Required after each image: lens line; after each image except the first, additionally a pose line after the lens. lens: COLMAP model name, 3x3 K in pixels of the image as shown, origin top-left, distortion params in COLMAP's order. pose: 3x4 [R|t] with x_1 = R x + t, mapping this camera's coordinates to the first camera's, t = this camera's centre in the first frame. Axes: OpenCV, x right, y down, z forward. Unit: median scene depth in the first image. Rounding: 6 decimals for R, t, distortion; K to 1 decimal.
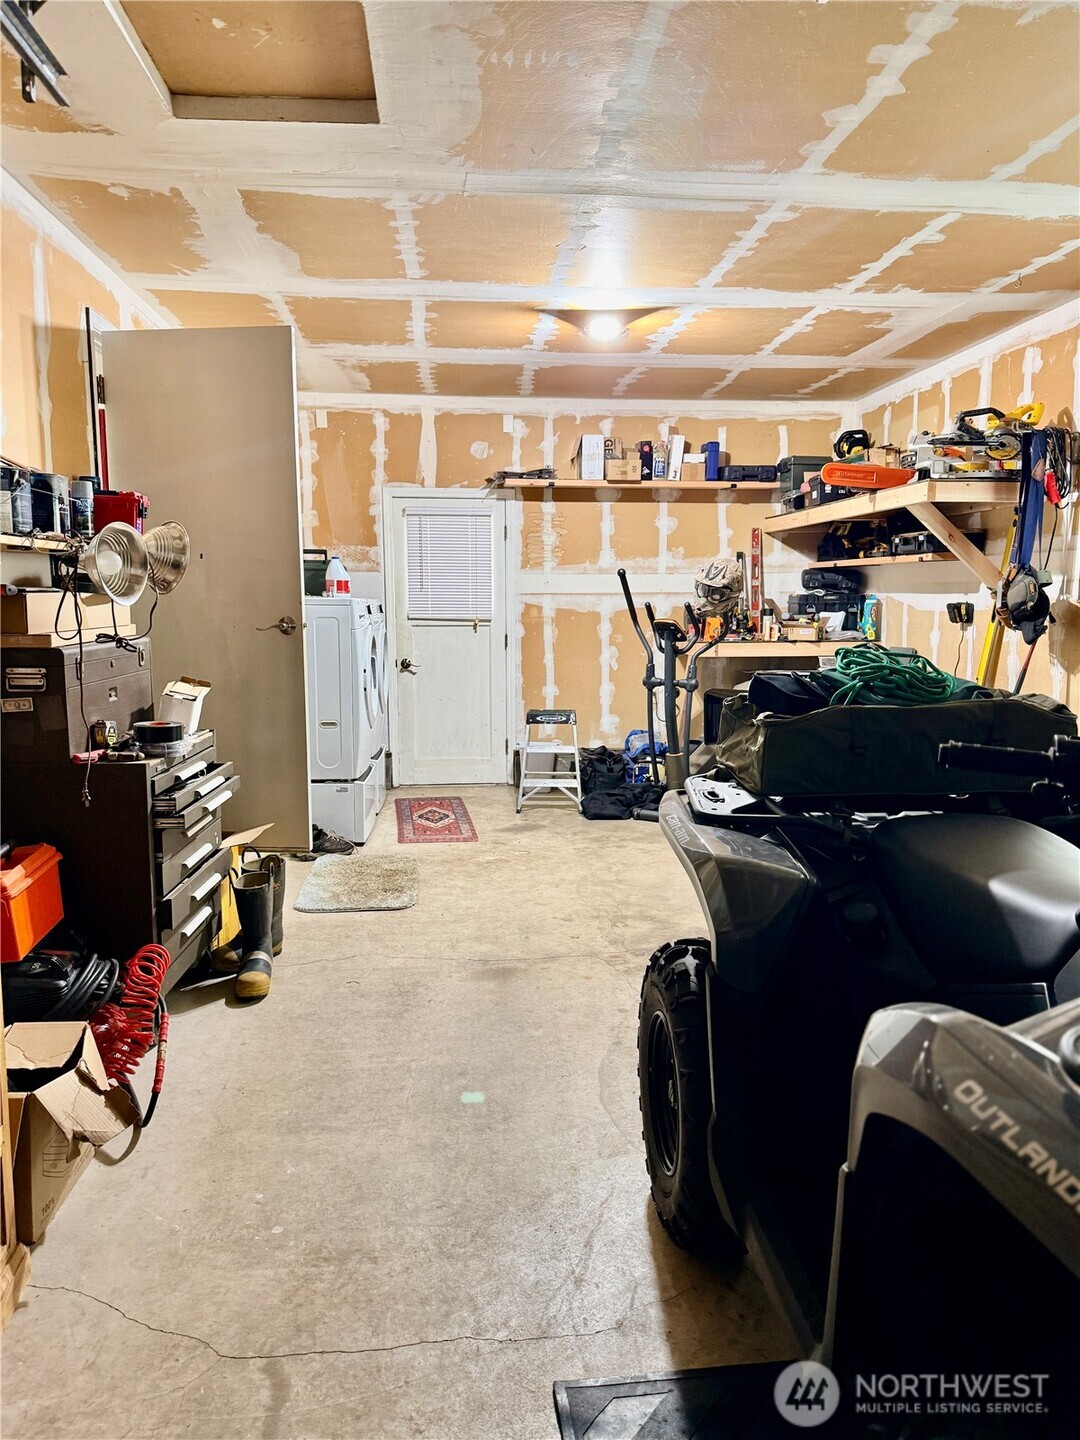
lens RADIAL K [[1007.2, 0, 557.1], [0, 1007.2, 719.7], [0, 0, 1]] dist [0.111247, -0.101534]
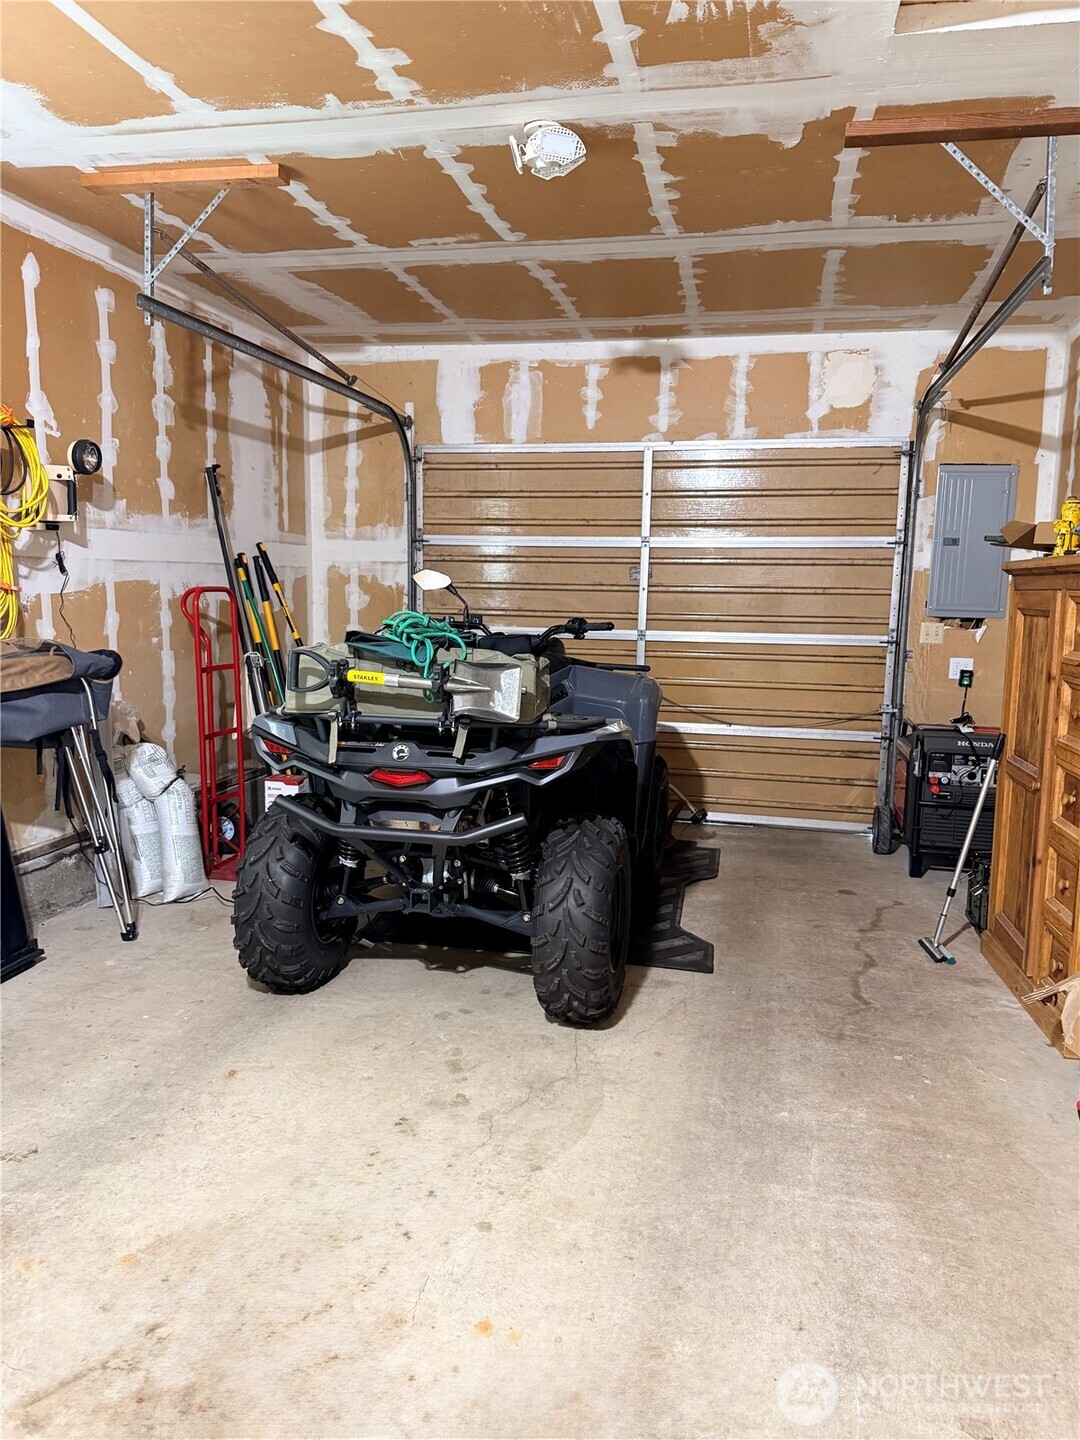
lens RADIAL K [[1007.2, 0, 557.1], [0, 1007.2, 719.7], [0, 0, 1]] dist [0.111247, -0.101534]
pose [[-0.950404, -0.064364, 0.304286, -0.227470], [0.017625, 0.965635, 0.259305, -0.273463], [-0.310519, 0.251808, -0.916608, 2.229786]]
